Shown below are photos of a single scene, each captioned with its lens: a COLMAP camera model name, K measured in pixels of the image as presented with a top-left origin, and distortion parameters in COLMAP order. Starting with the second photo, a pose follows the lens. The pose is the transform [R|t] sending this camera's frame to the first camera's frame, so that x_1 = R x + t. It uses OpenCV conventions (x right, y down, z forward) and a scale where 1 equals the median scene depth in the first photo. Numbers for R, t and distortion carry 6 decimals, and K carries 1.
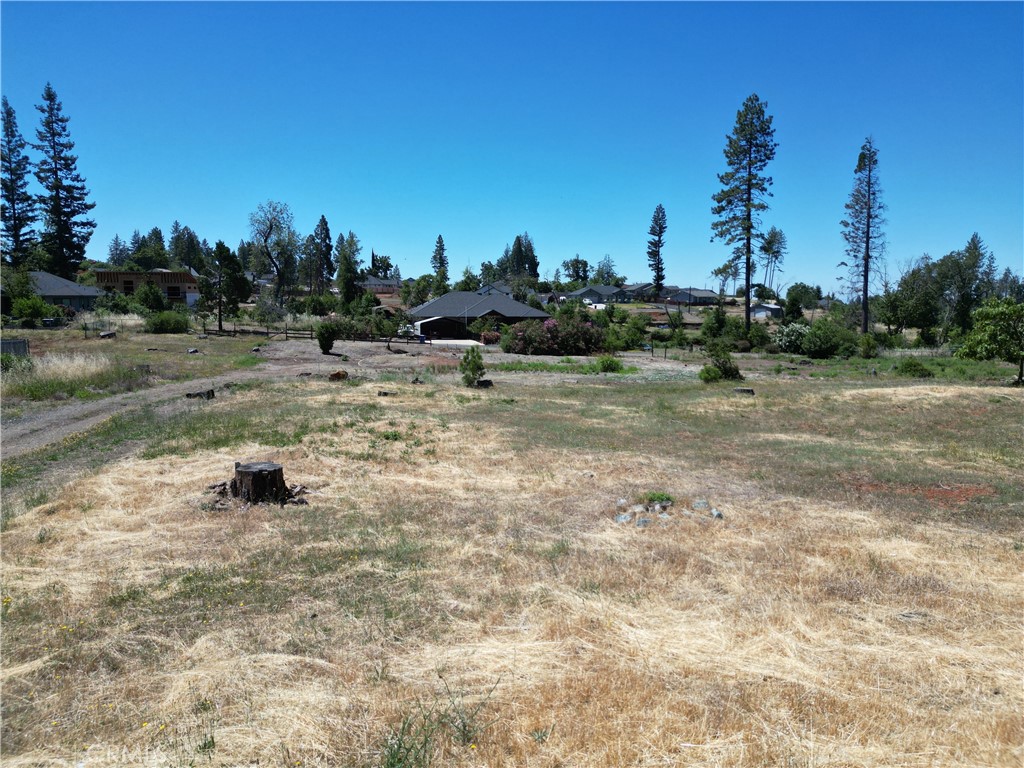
lens RADIAL K [[714.4, 0, 511.2], [0, 714.4, 382.2], [0, 0, 1]] dist [0.058941, -0.041977]
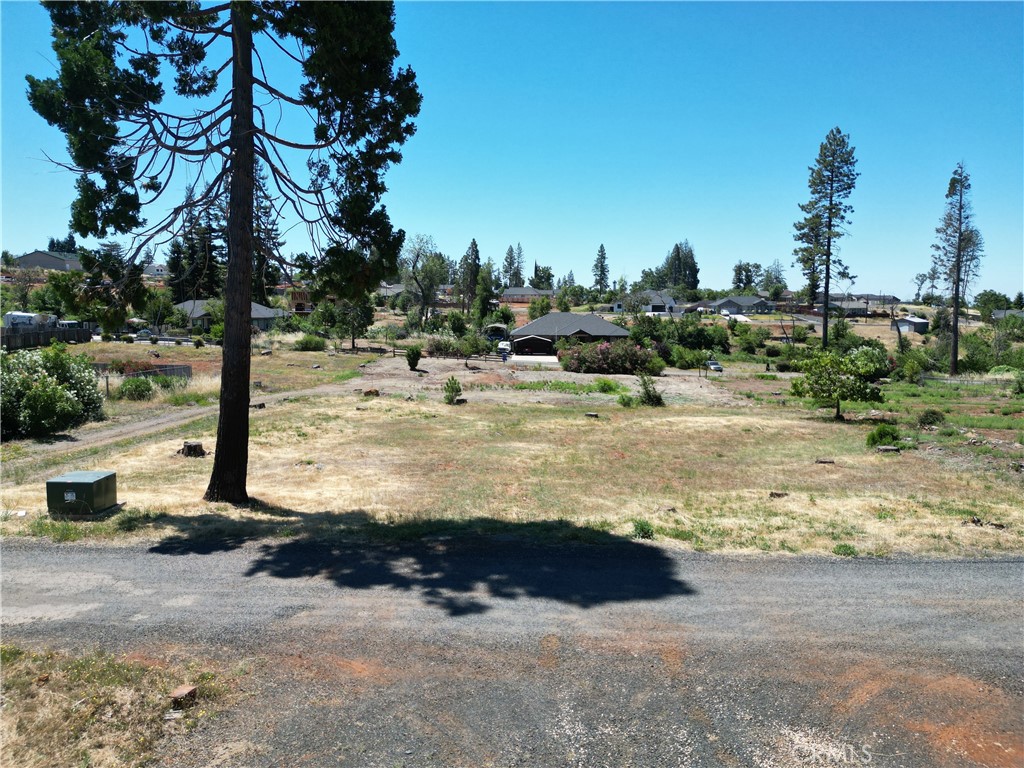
lens RADIAL K [[714.4, 0, 512.1], [0, 714.4, 382.2], [0, 0, 1]] dist [0.058941, -0.041977]
pose [[0.967419, 0.029245, -0.251484, 0.143166], [-0.029620, 0.999559, 0.002295, -0.014682], [0.251440, 0.005229, 0.967859, -0.125995]]
